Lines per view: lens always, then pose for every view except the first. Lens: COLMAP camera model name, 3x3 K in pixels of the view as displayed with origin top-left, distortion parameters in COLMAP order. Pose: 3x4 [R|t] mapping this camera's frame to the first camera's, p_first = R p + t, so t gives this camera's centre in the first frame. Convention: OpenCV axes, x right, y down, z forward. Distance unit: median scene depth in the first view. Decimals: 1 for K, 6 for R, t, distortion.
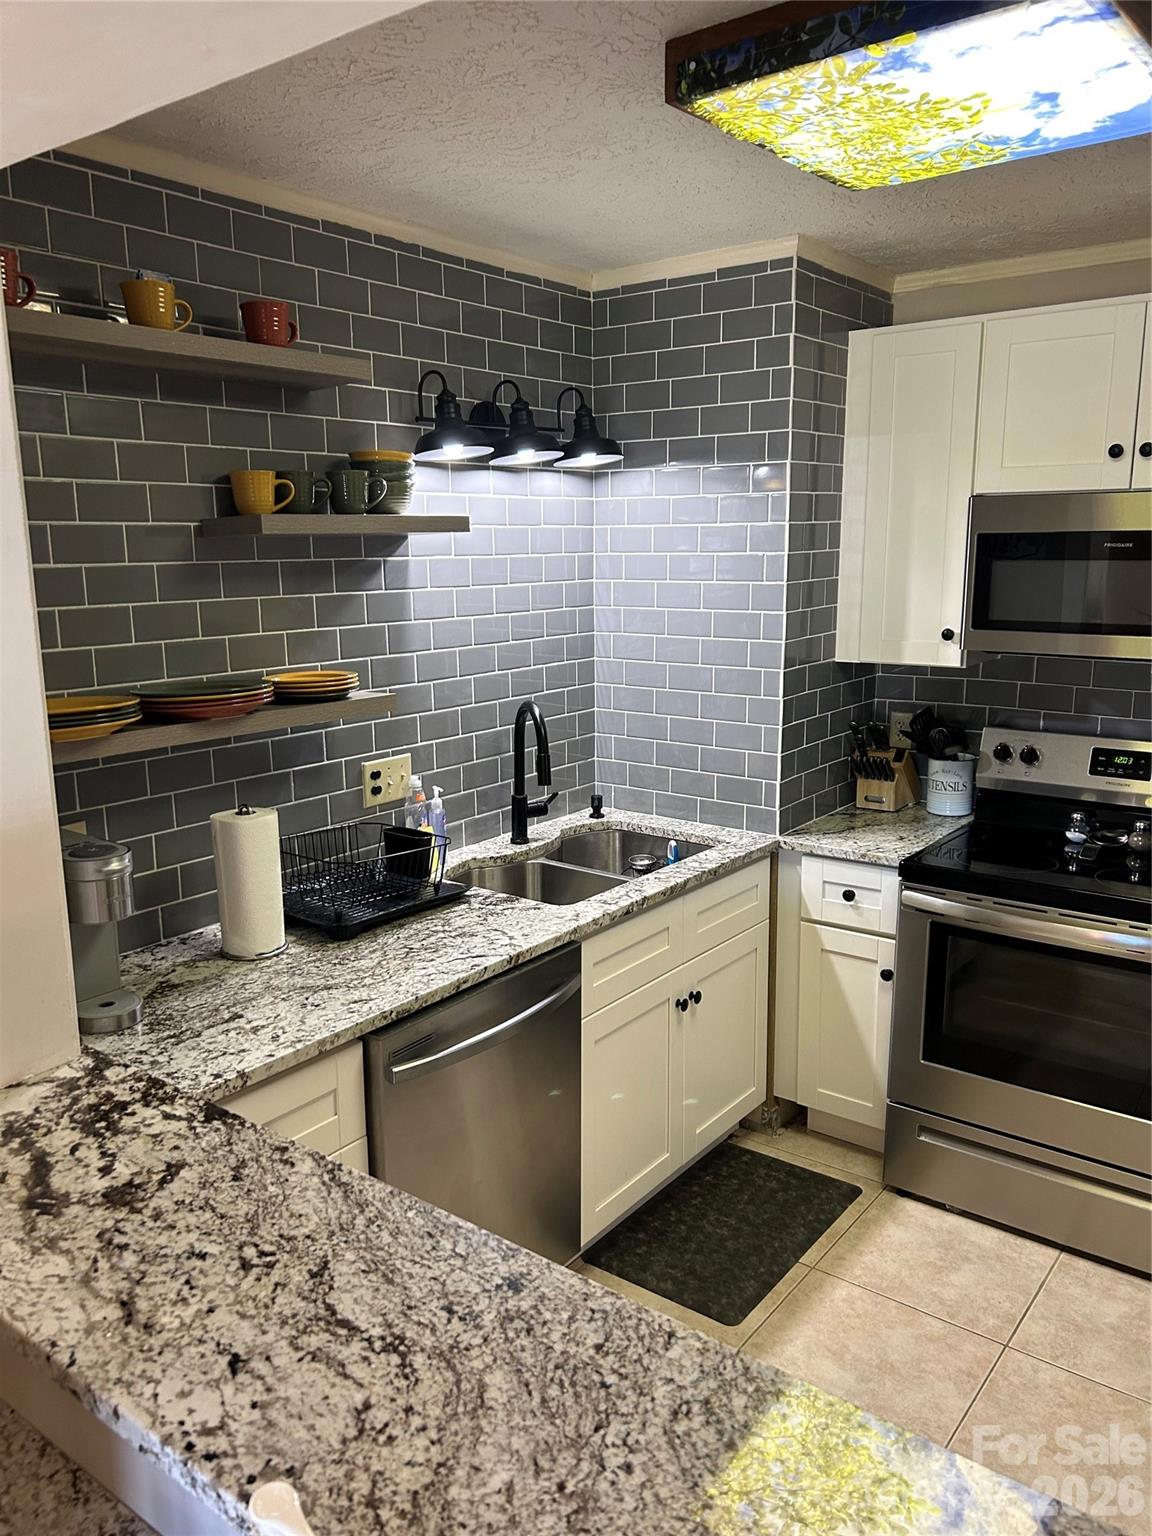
lens RADIAL K [[1158.4, 0, 570.6], [0, 1158.4, 782.9], [0, 0, 1]] dist [0.059968, -0.069112]
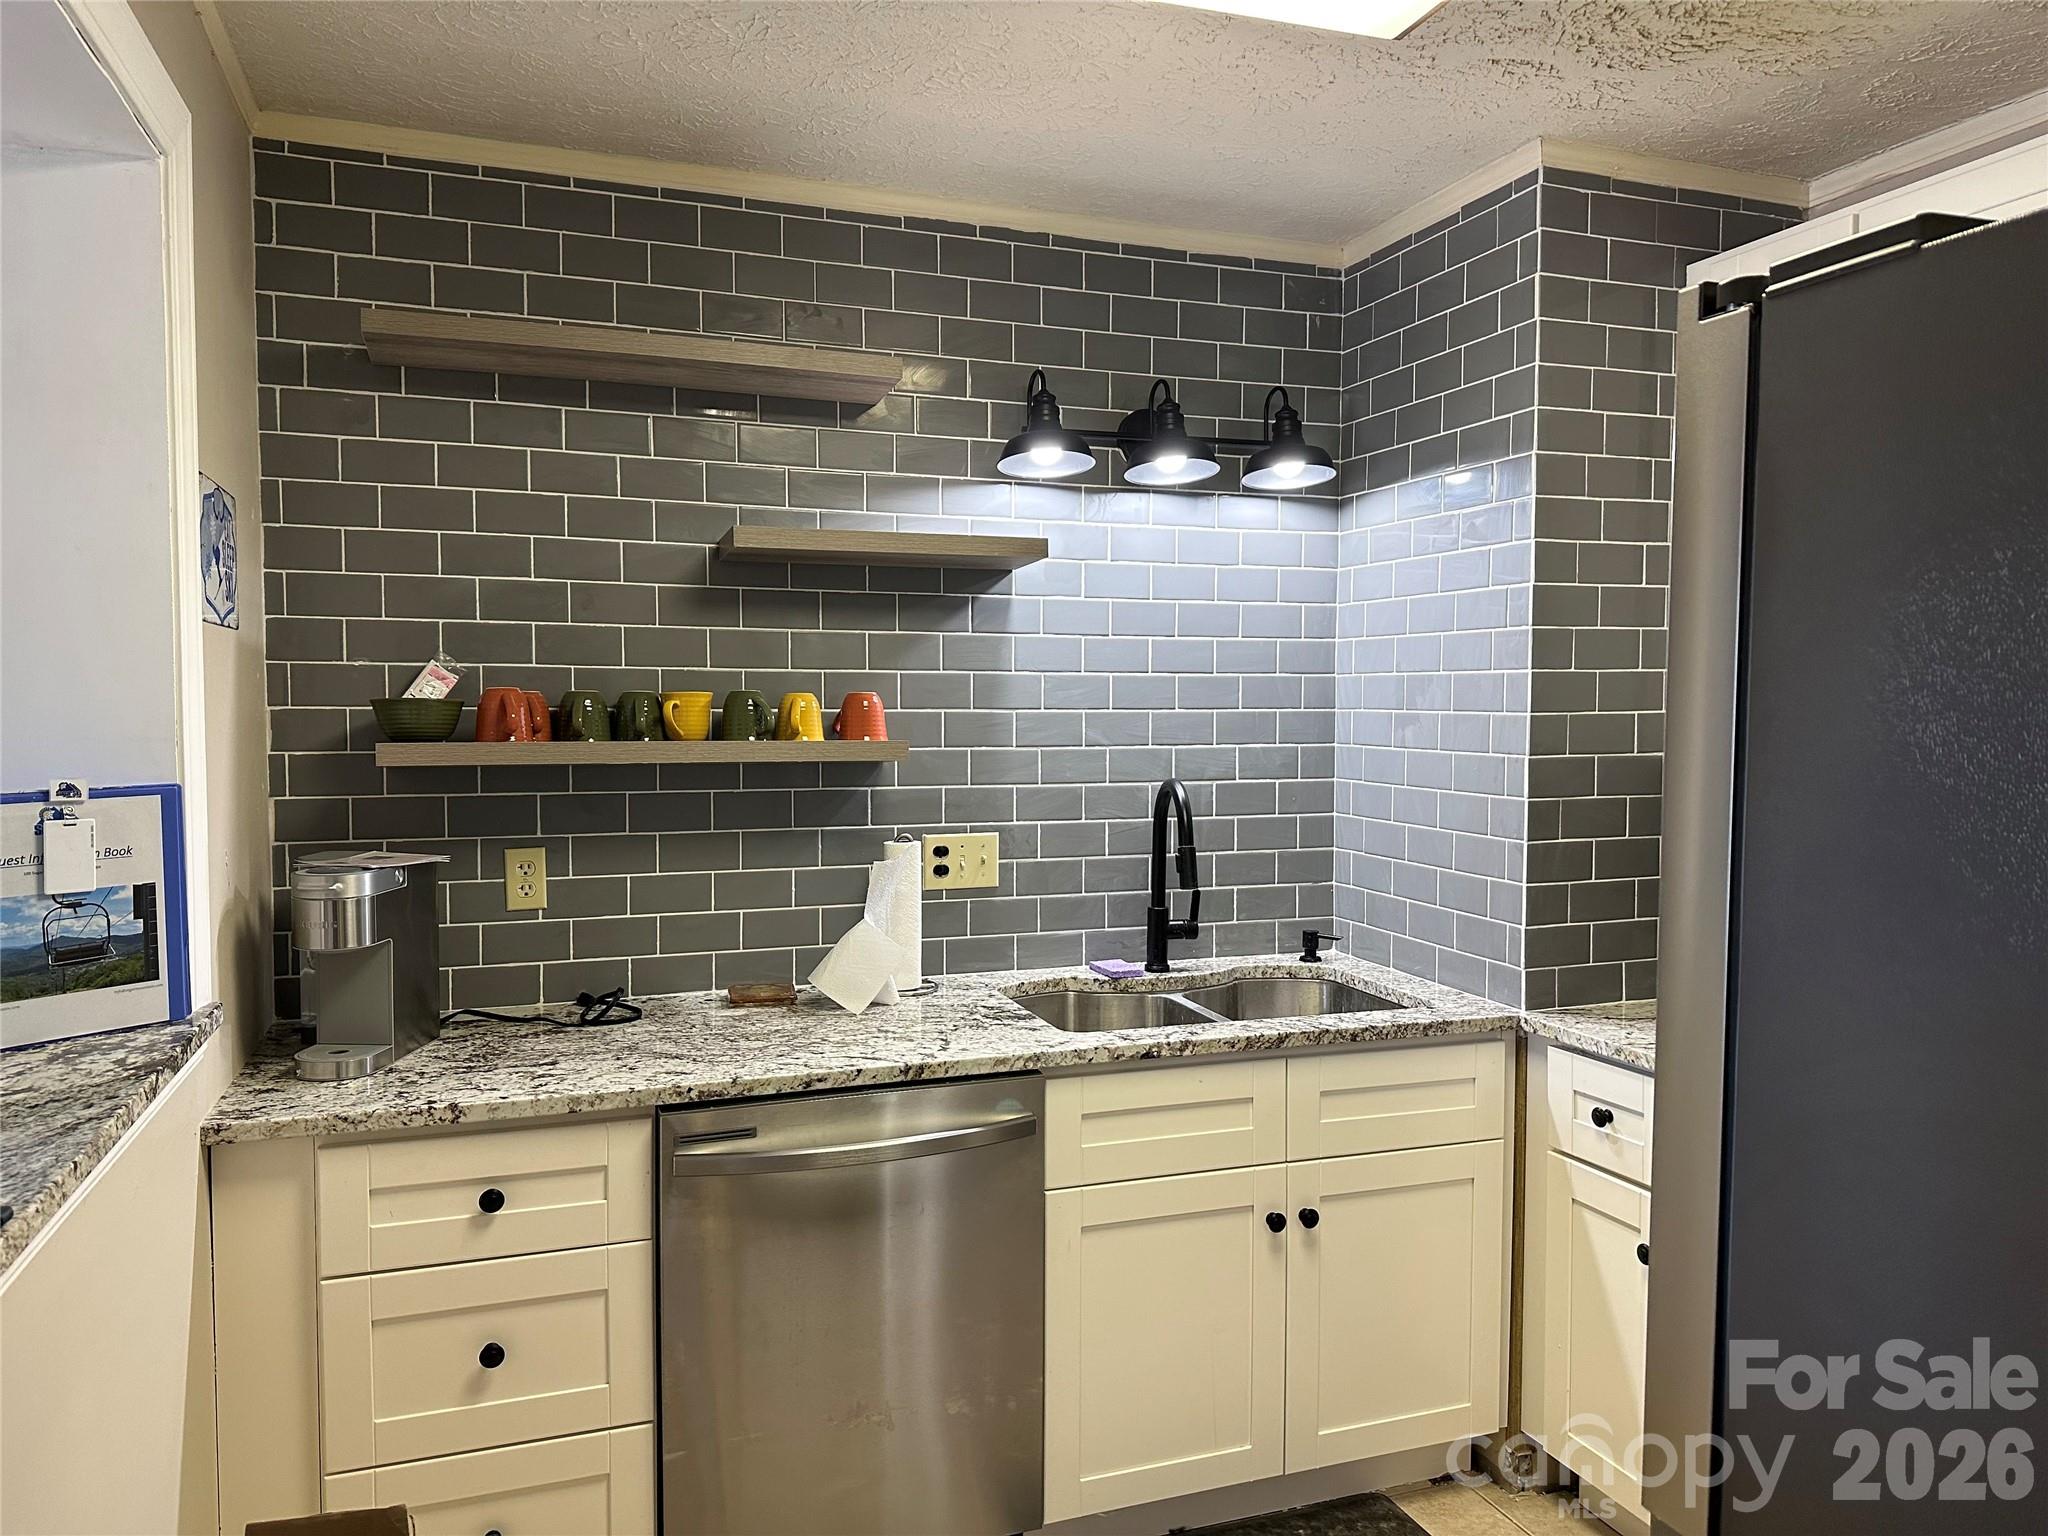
lens RADIAL K [[1433.9, 0, 1036.1], [0, 1433.9, 774.4], [0, 0, 1]] dist [0.101359, -0.150082]
pose [[0.843302, 0.043373, -0.535687, 0.396005], [-0.123270, 0.985776, -0.114241, 0.043386], [0.523113, 0.162373, 0.836653, 0.159293]]
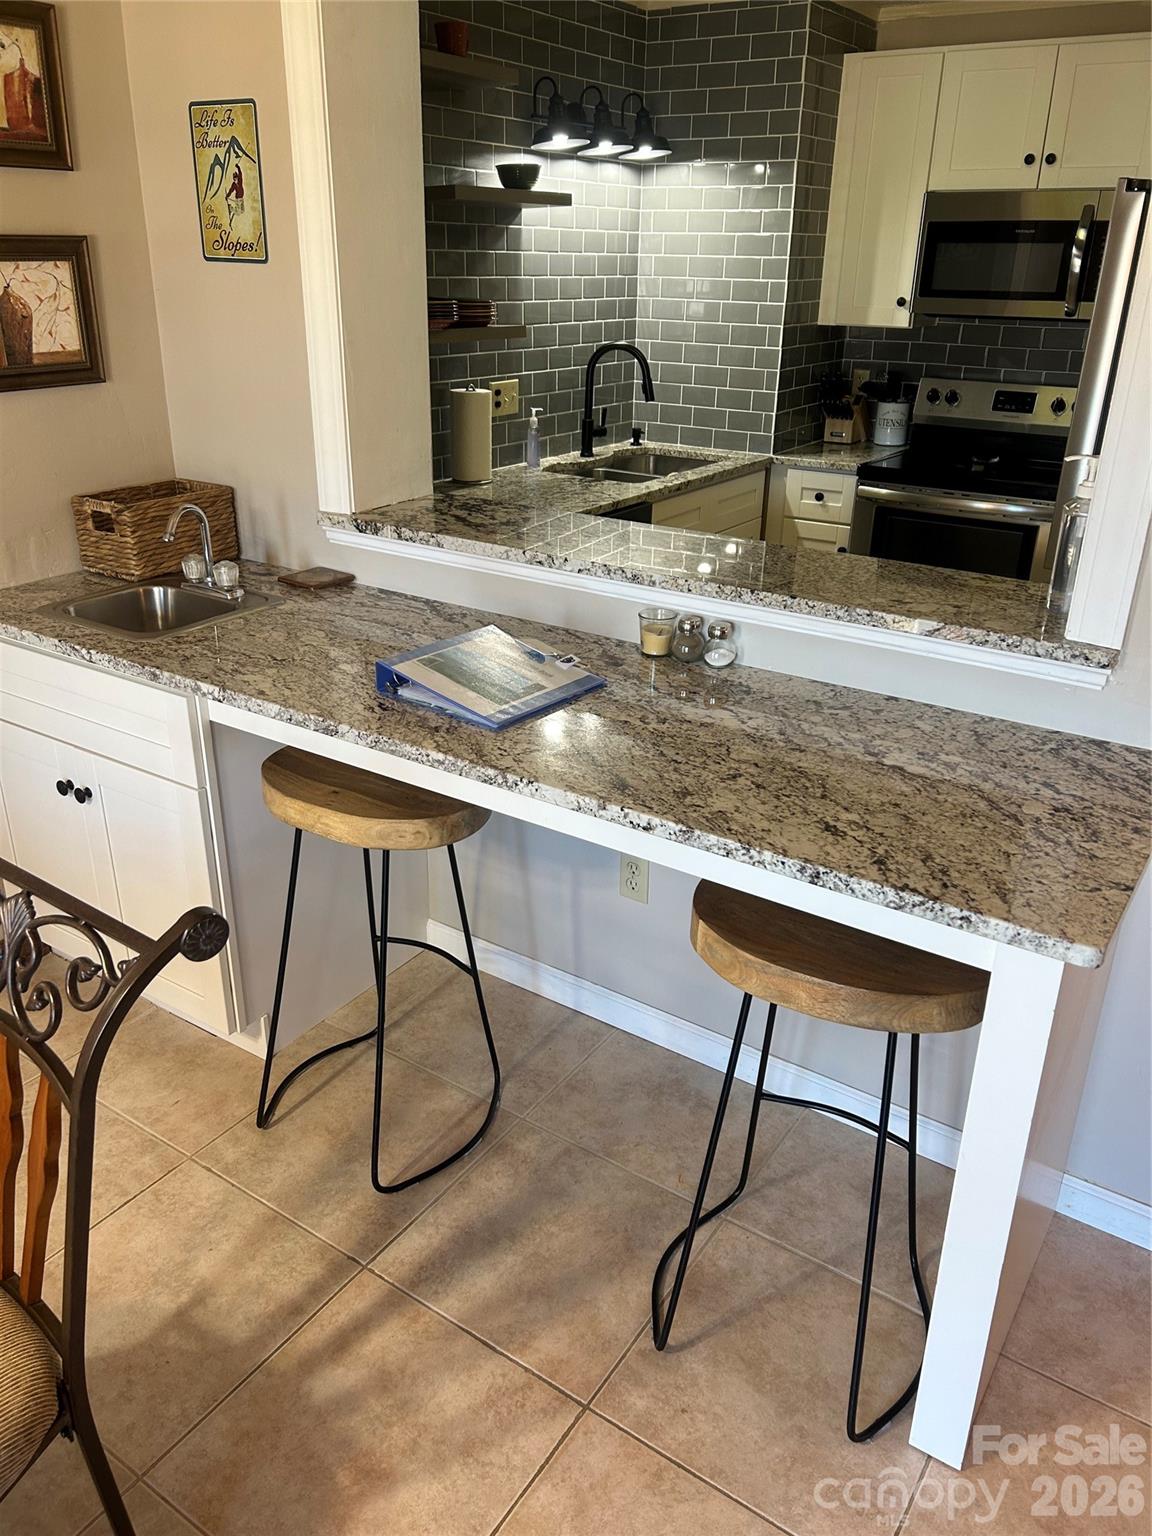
lens RADIAL K [[1146.6, 0, 582.2], [0, 1146.6, 746.3], [0, 0, 1]] dist [0.081091, -0.079848]
pose [[0.997404, -0.000132, 0.072004, -0.154353], [-0.013807, 0.981090, 0.193061, 0.130730], [-0.070668, -0.193554, 0.978541, -0.426791]]
